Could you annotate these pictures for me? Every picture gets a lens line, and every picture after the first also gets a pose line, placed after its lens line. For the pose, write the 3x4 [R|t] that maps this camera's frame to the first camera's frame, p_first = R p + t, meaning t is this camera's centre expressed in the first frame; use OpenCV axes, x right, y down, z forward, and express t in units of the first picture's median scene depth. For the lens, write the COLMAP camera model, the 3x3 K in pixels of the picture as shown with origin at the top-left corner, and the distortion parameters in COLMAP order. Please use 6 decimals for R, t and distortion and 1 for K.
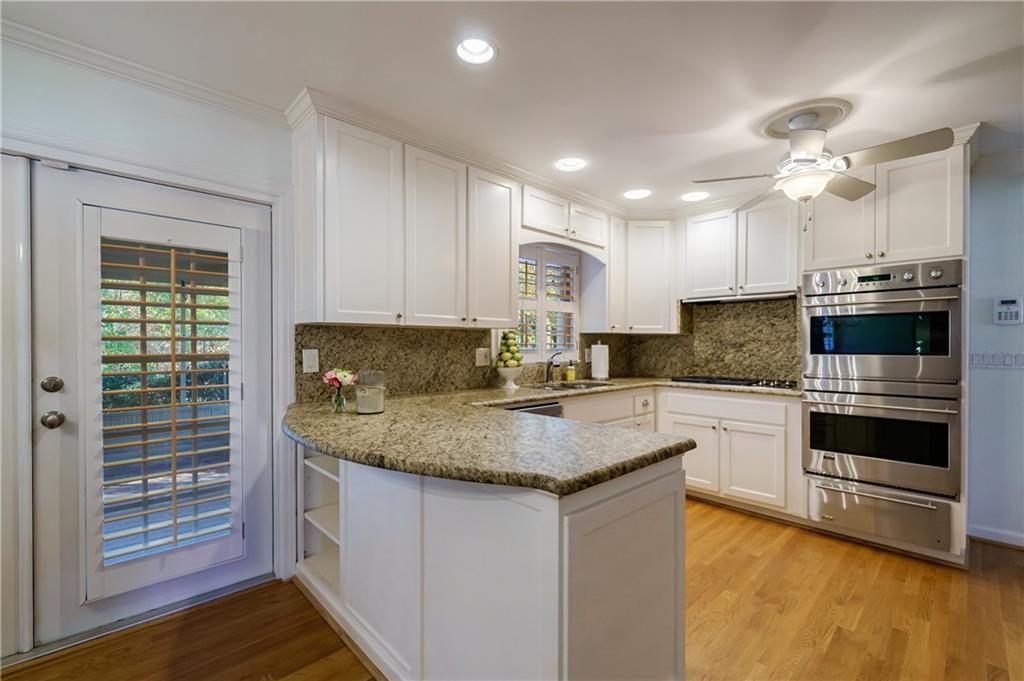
lens RADIAL K [[450.0, 0, 505.8], [0, 450.0, 344.4], [0, 0, 1]] dist [0.000581, -0.000986]
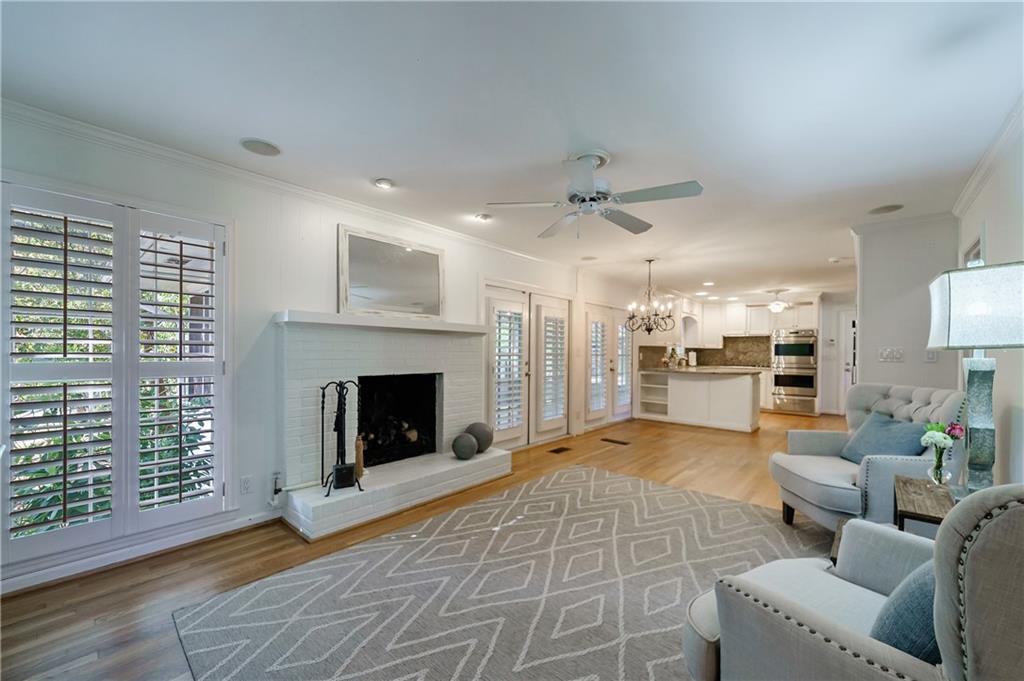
lens RADIAL K [[391.4, 0, 516.3], [0, 391.4, 351.1], [0, 0, 1]] dist [-0.000258, 0.000512]
pose [[0.996387, 0.007941, 0.084556, -1.296173], [-0.007827, 0.999968, -0.001678, 0.007457], [-0.084566, 0.001010, 0.996417, -1.505464]]
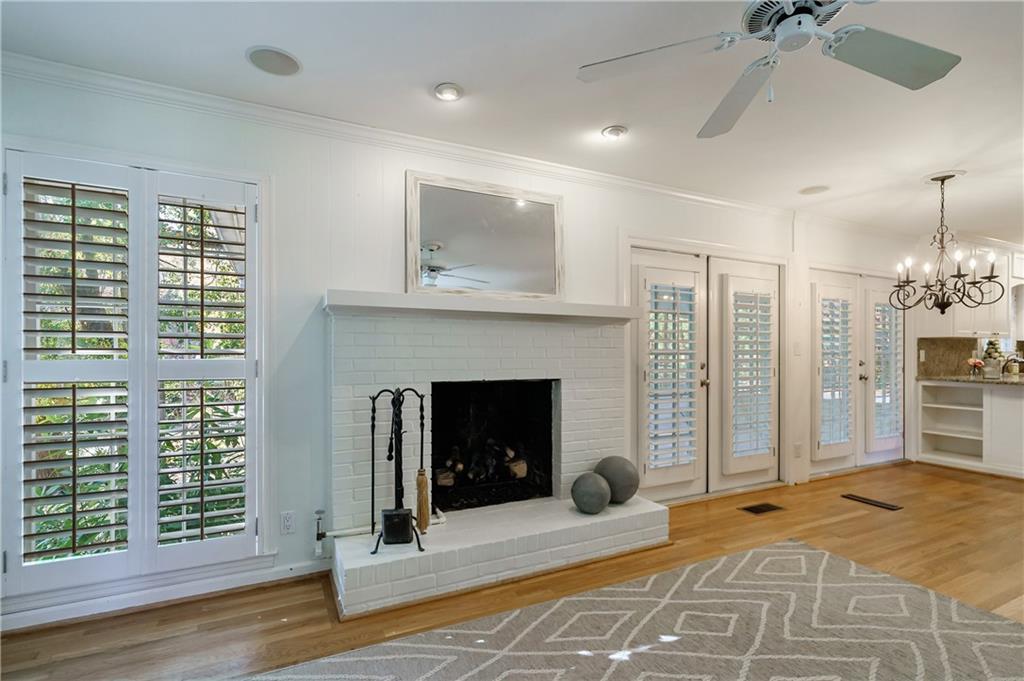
lens RADIAL K [[478.6, 0, 523.1], [0, 478.6, 352.3], [0, 0, 1]] dist [0.000091, 0.000064]
pose [[0.956307, -0.000732, -0.292363, -1.202204], [-0.000142, 0.999996, -0.002969, 0.022075], [0.292364, 0.002881, 0.956303, -1.249023]]
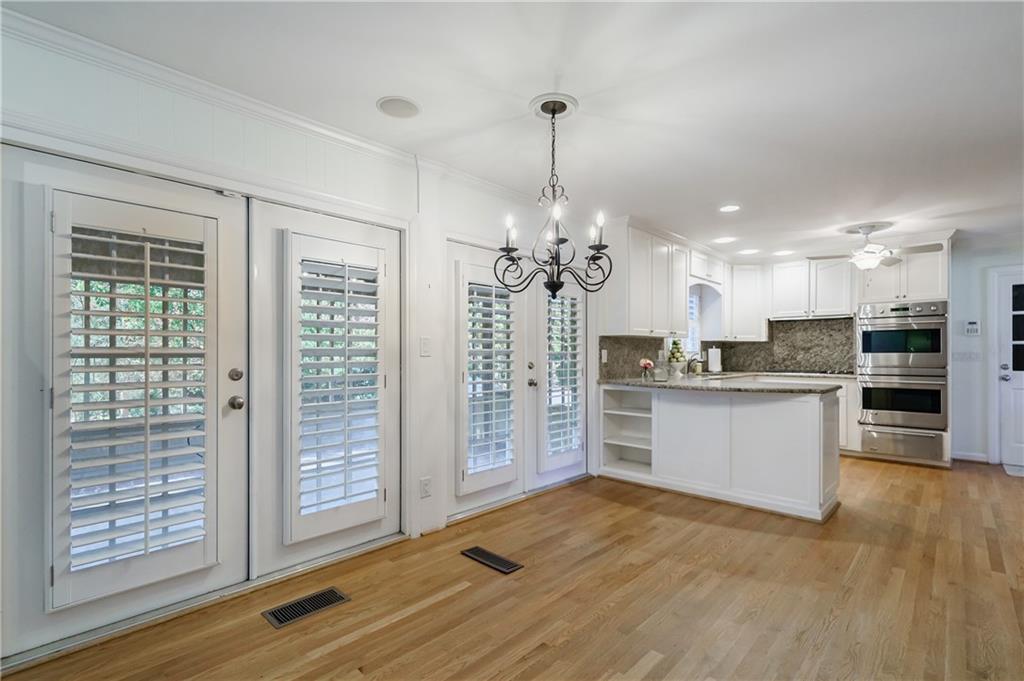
lens RADIAL K [[478.6, 0, 510.6], [0, 478.6, 351.1], [0, 0, 1]] dist [0.000091, 0.000064]
pose [[0.998413, -0.002076, 0.056270, -0.723492], [0.002425, 0.999978, -0.006125, 0.021853], [-0.056256, 0.006252, 0.998397, -0.702560]]
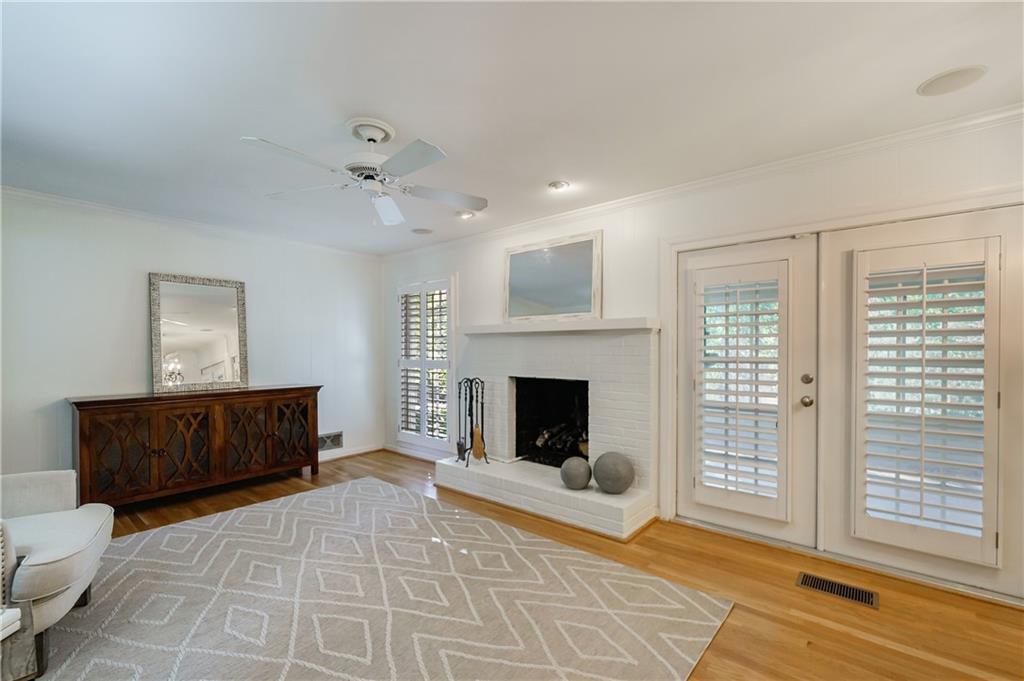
lens RADIAL K [[430.5, 0, 517.0], [0, 430.5, 349.8], [0, 0, 1]] dist [0.000598, -0.000313]
pose [[0.123656, -0.003614, -0.992319, -0.339010], [-0.002082, 0.999990, -0.003902, -0.000086], [0.992323, 0.002548, 0.123648, -0.593547]]
